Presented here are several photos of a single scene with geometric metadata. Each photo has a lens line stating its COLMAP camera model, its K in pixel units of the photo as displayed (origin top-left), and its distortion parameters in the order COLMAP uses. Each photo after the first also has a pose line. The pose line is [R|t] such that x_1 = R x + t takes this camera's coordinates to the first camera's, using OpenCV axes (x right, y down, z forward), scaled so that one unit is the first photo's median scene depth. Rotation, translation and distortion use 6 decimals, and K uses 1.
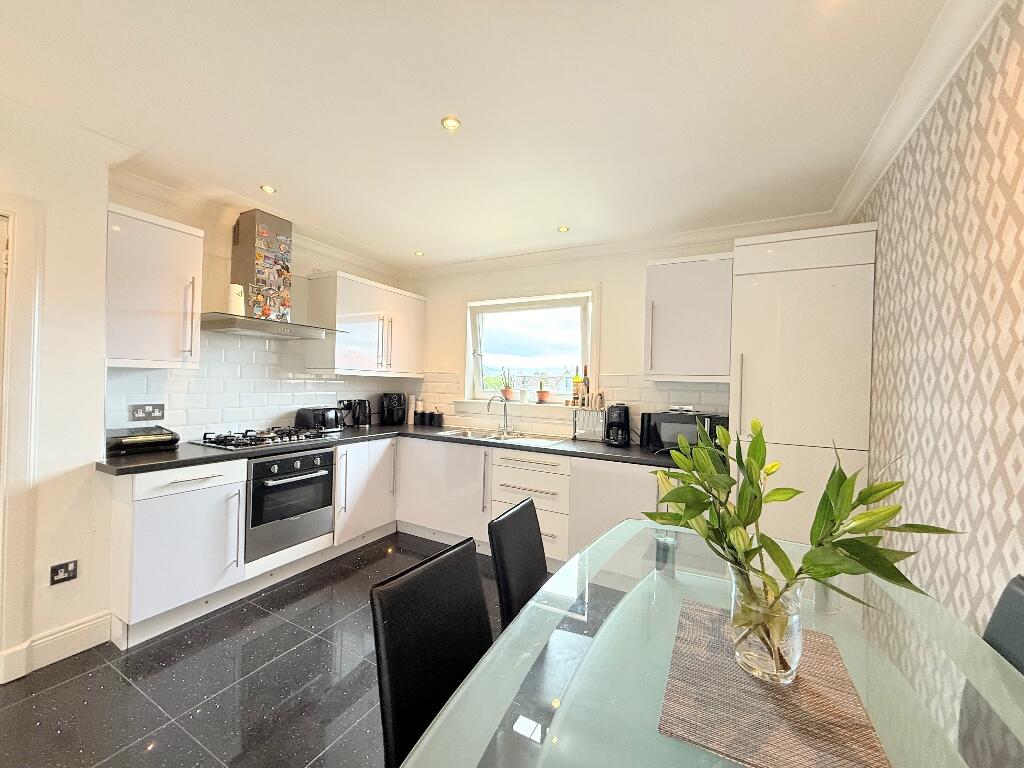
lens RADIAL K [[408.1, 0, 514.4], [0, 408.1, 379.4], [0, 0, 1]] dist [-0.007301, 0.000991]
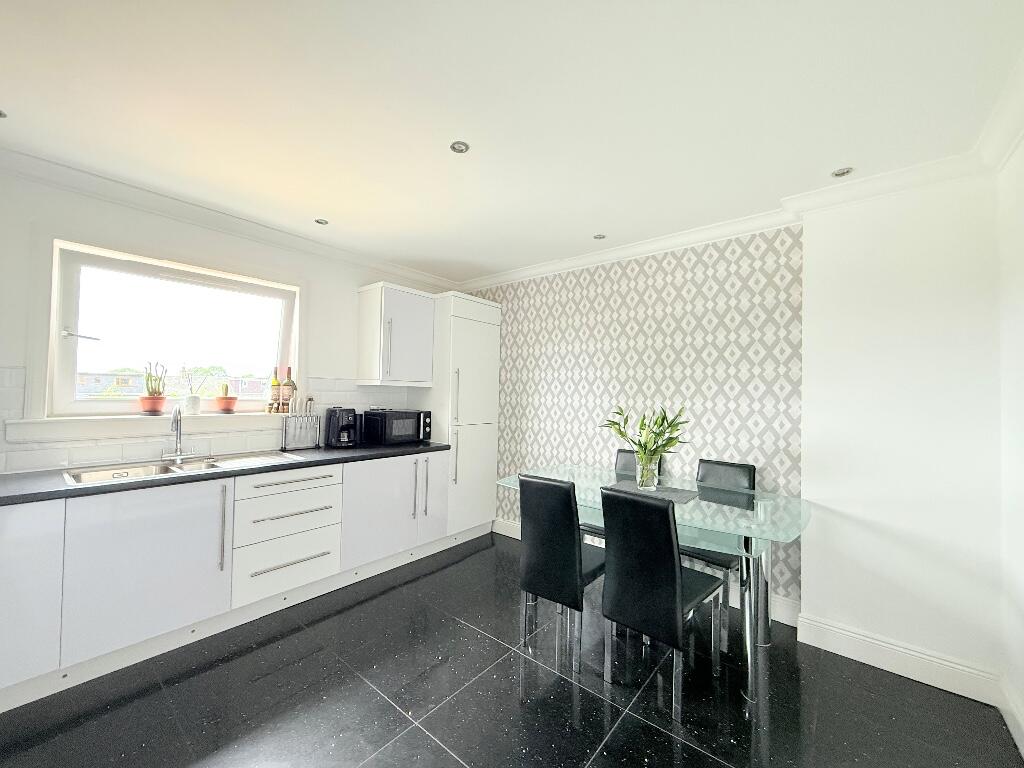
lens RADIAL K [[408.1, 0, 513.6], [0, 408.1, 384.4], [0, 0, 1]] dist [-0.007301, 0.000991]
pose [[0.188647, -0.003406, 0.982039, -1.279533], [-0.021640, 0.999737, 0.007624, -0.028671], [-0.981807, -0.022689, 0.188523, 0.711841]]
